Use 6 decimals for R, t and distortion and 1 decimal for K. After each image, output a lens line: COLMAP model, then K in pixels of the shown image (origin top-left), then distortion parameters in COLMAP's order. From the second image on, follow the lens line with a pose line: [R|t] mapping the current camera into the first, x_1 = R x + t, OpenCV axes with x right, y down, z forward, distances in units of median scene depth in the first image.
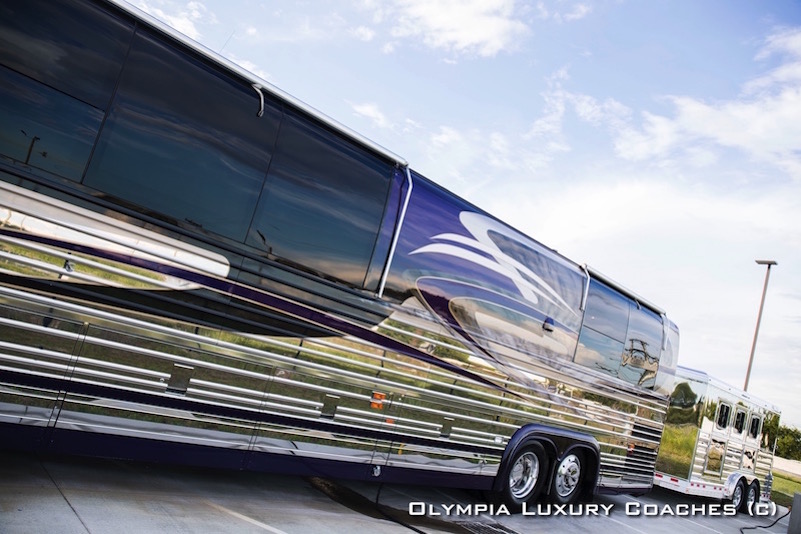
lens RADIAL K [[628.1, 0, 400.5], [0, 628.1, 267.0], [0, 0, 1]] dist [-0.060110, 0.000118]
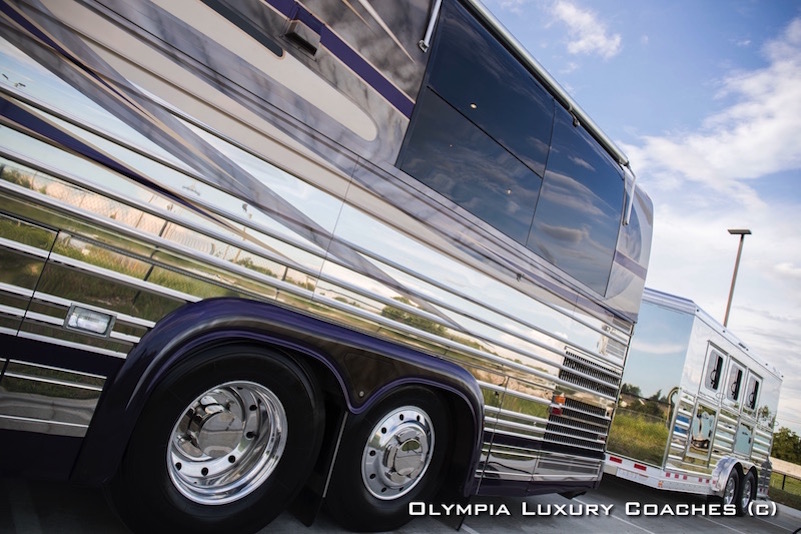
lens RADIAL K [[563.3, 0, 400.5], [0, 563.3, 267.0], [0, 0, 1]] dist [-0.119736, 0.061733]
pose [[0.999724, 0.023006, 0.004722, 0.220004], [-0.022968, 0.999704, -0.007997, 0.173270], [-0.004904, 0.007887, 0.999957, 0.505252]]
